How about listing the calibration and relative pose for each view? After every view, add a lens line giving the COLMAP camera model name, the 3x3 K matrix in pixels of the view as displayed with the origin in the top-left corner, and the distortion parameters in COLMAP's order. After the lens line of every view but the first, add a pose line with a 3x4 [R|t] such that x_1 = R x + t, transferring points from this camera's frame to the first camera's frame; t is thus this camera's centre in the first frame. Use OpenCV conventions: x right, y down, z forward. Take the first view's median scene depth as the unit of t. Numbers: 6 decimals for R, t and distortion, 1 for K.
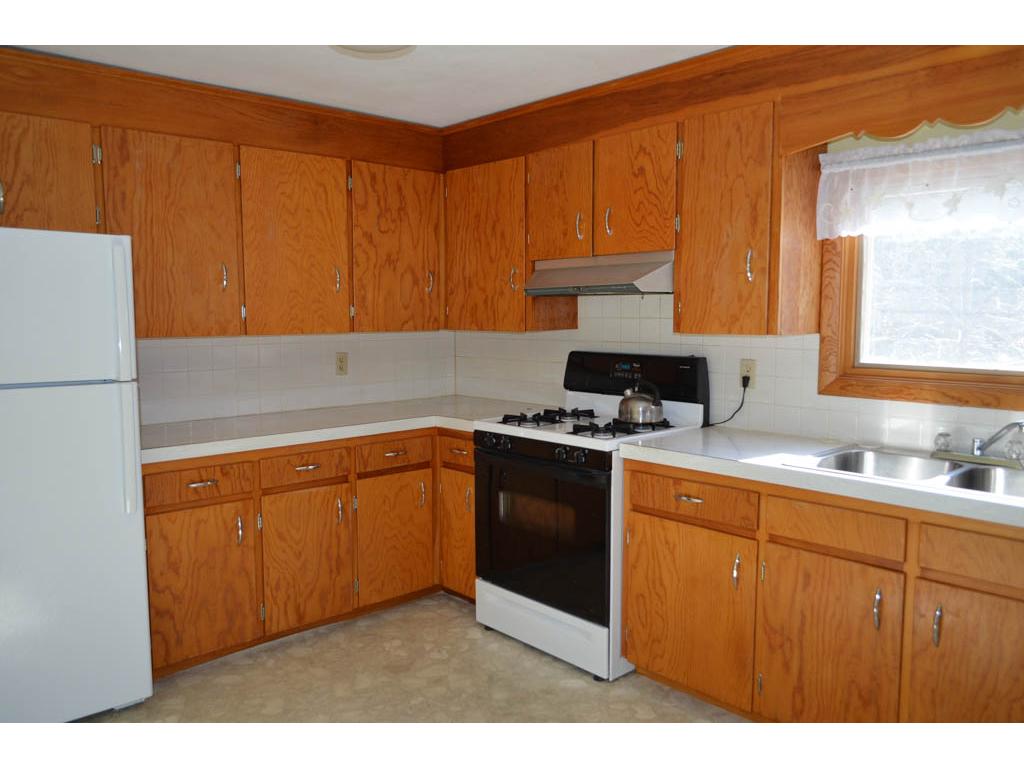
lens RADIAL K [[794.5, 0, 533.2], [0, 794.5, 407.9], [0, 0, 1]] dist [0.001126, 0.002514]
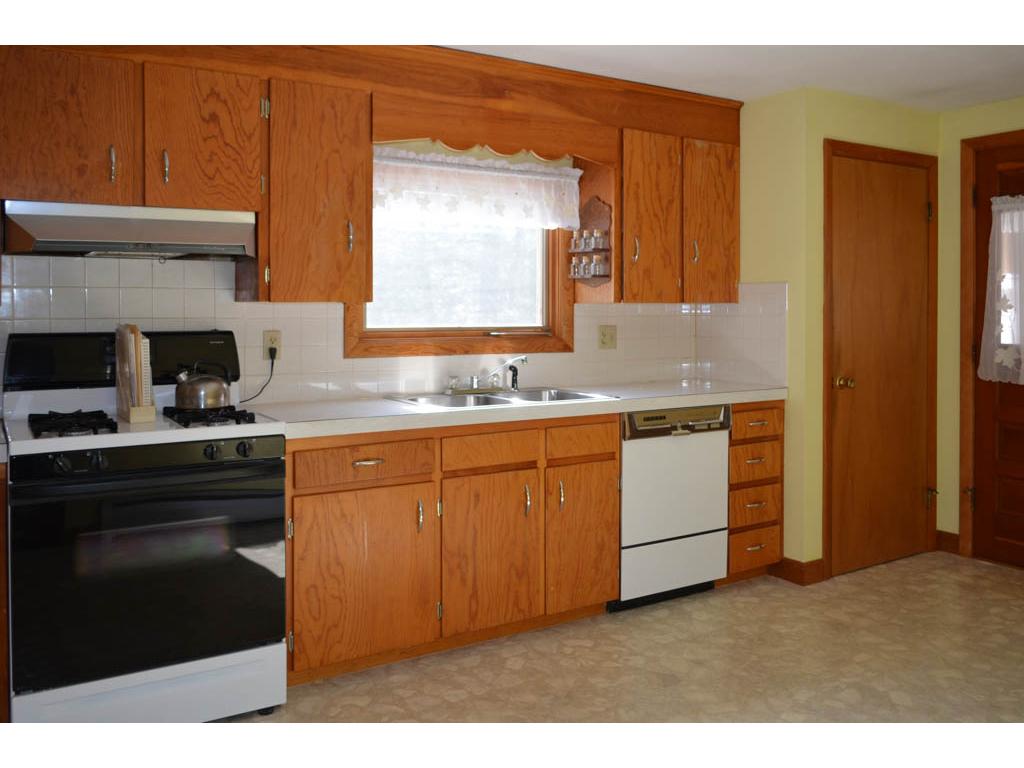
lens RADIAL K [[848.9, 0, 510.0], [0, 848.9, 341.8], [0, 0, 1]] dist [0.015759, -0.003065]
pose [[0.210787, -0.038727, 0.976765, -0.697075], [0.121521, 0.992502, 0.013127, -0.025642], [-0.969949, 0.115930, 0.213912, 0.496784]]
